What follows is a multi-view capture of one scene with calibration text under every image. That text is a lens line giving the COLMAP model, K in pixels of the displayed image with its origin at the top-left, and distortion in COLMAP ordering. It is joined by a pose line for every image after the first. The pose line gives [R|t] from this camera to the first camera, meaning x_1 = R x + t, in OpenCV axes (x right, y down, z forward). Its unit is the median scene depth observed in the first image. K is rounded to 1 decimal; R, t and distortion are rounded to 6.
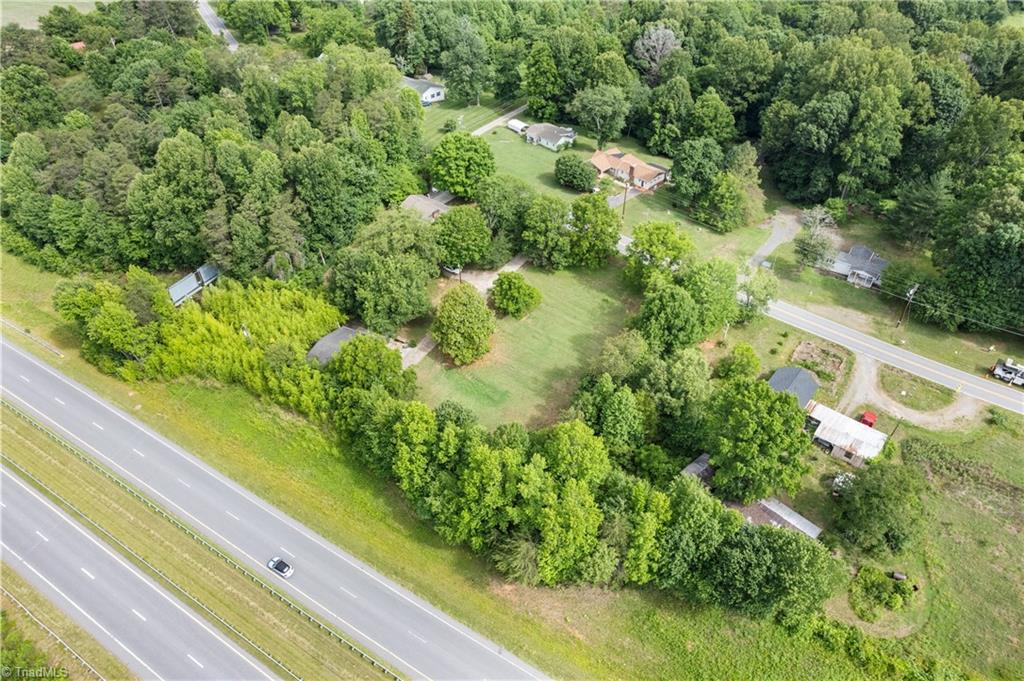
lens RADIAL K [[658.1, 0, 518.1], [0, 658.1, 345.0], [0, 0, 1]] dist [-0.084713, 0.082111]
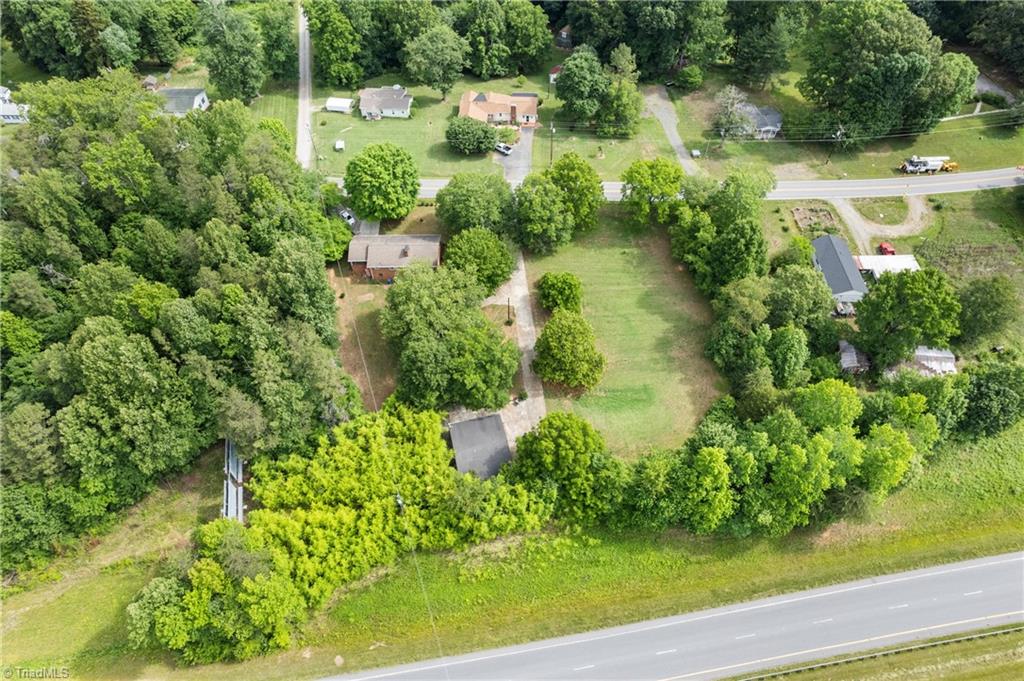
lens RADIAL K [[658.1, 0, 518.1], [0, 658.1, 345.0], [0, 0, 1]] dist [-0.084713, 0.082111]
pose [[0.754549, -0.521338, 0.398574, -0.539864], [0.430706, 0.851662, 0.298602, -0.370666], [-0.495123, -0.053642, 0.867165, 0.232831]]
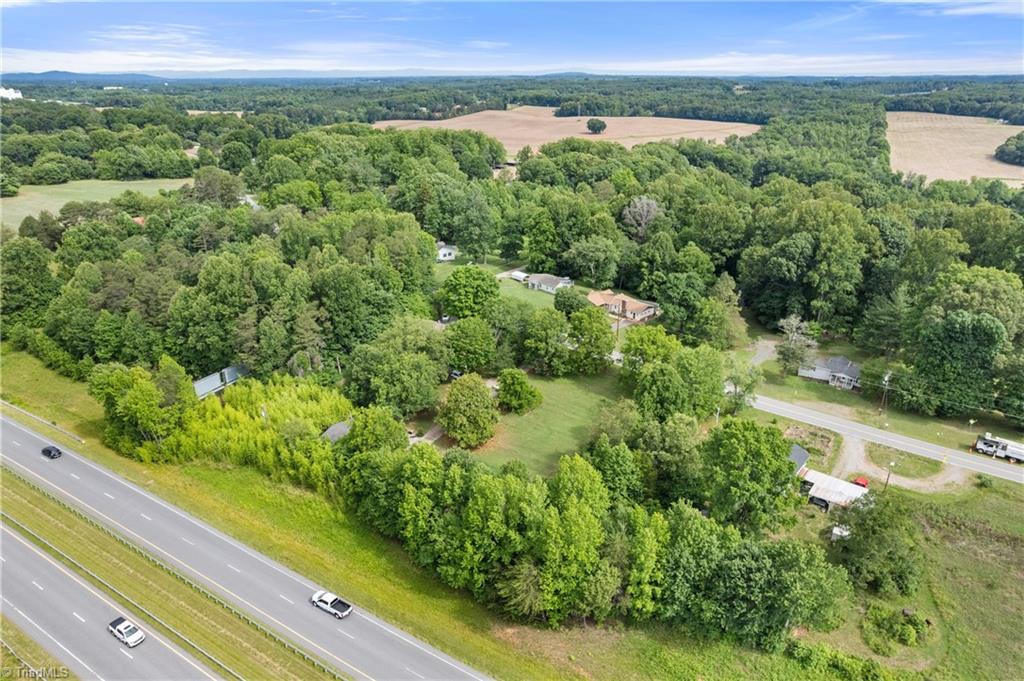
lens RADIAL K [[658.1, 0, 518.1], [0, 658.1, 345.0], [0, 0, 1]] dist [-0.084713, 0.082111]
pose [[0.999989, 0.003805, -0.002845, -0.001604], [-0.004504, 0.949913, -0.312482, 0.207801], [0.001514, 0.312492, 0.949919, -0.042912]]
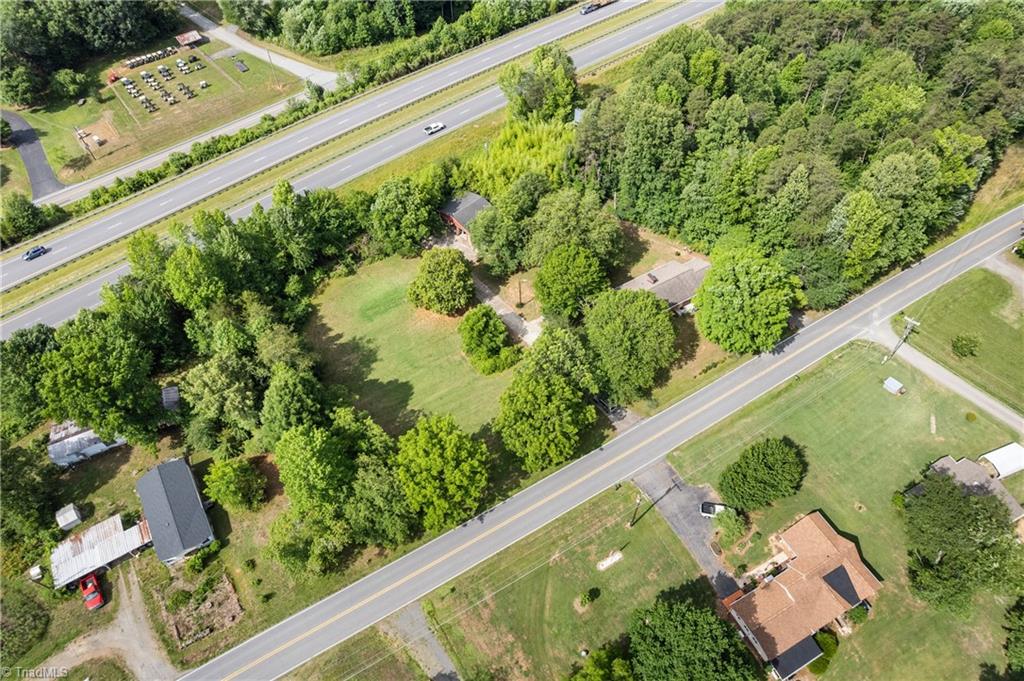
lens RADIAL K [[658.1, 0, 518.1], [0, 658.1, 345.0], [0, 0, 1]] dist [-0.084713, 0.082111]
pose [[-0.296859, 0.753999, -0.585969, 0.561692], [-0.607103, 0.324632, 0.725287, -0.826441], [0.737090, 0.571051, 0.361385, 0.830767]]
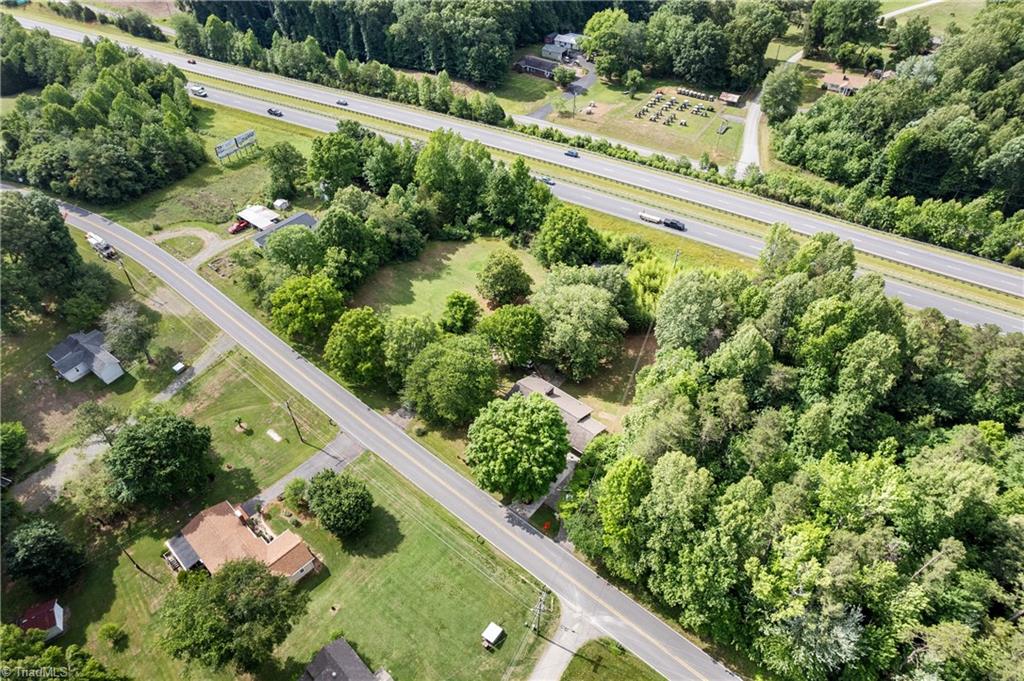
lens RADIAL K [[658.1, 0, 518.1], [0, 658.1, 345.0], [0, 0, 1]] dist [-0.084713, 0.082111]
pose [[-0.999777, 0.021119, -0.000610, -0.113301], [0.001732, 0.110711, 0.993851, -1.256698], [0.021057, 0.993628, -0.110723, 1.323002]]
